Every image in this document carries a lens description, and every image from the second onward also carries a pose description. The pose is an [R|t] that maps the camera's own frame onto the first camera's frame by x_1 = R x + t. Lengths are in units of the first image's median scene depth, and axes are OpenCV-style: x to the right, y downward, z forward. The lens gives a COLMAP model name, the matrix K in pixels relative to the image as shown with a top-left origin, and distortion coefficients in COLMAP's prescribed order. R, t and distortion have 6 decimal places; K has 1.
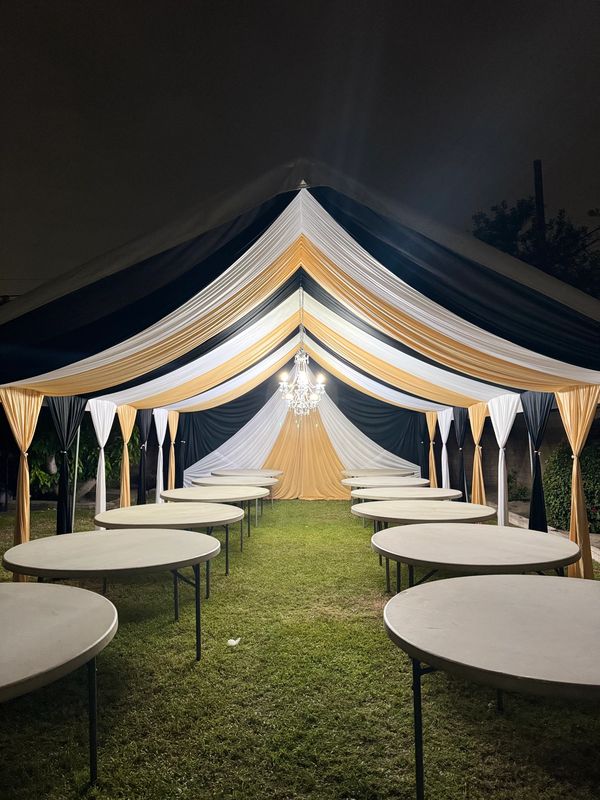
lens RADIAL K [[555.9, 0, 301.7], [0, 555.9, 401.5], [0, 0, 1]] dist [0.013813, 0.000331]
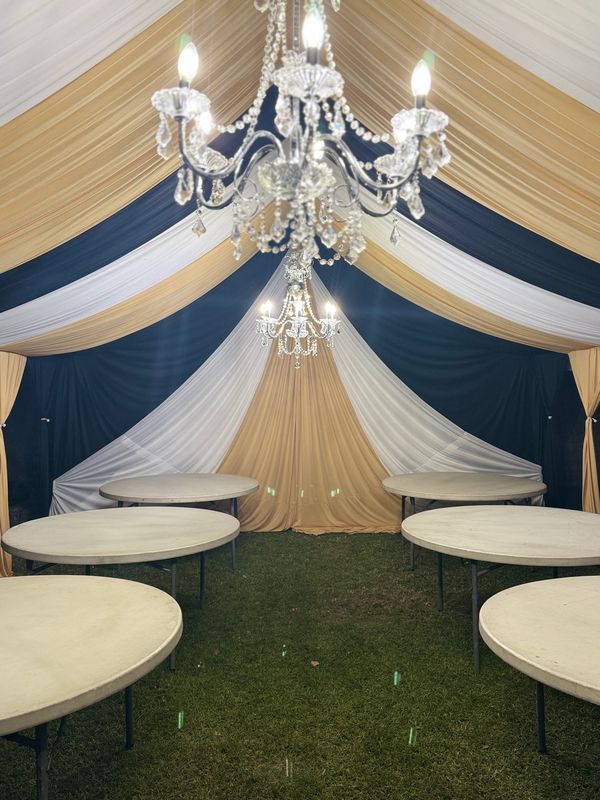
lens RADIAL K [[698.8, 0, 317.5], [0, 698.8, 407.8], [0, 0, 1]] dist [0.181256, 0.000278]
pose [[0.999583, -0.009835, 0.027135, 0.000607], [0.006790, 0.993897, 0.110105, -0.004699], [-0.028052, -0.109875, 0.993549, 0.404099]]
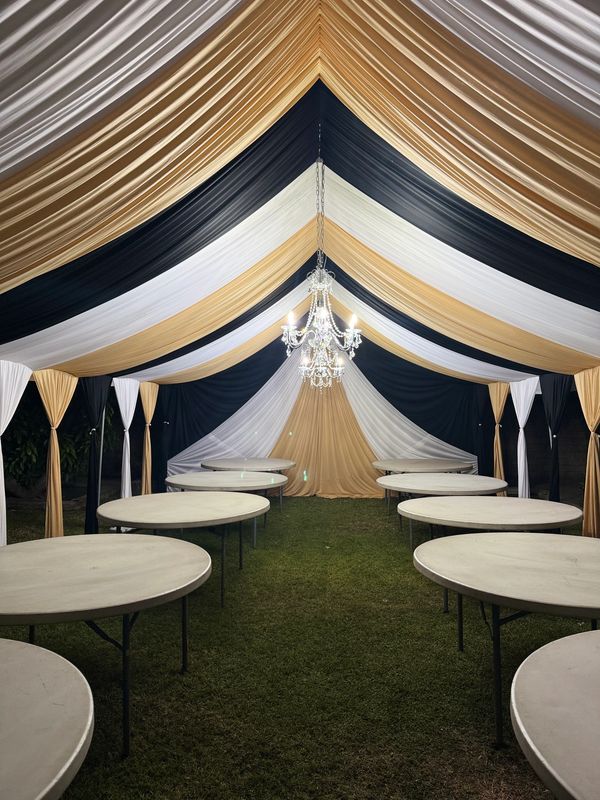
lens RADIAL K [[555.9, 0, 304.1], [0, 555.9, 403.0], [0, 0, 1]] dist [0.013813, 0.000331]
pose [[0.999565, 0.002349, -0.029386, -0.000038], [-0.001042, 0.999012, 0.044436, 0.011078], [0.029461, -0.044386, 0.998580, 0.242243]]
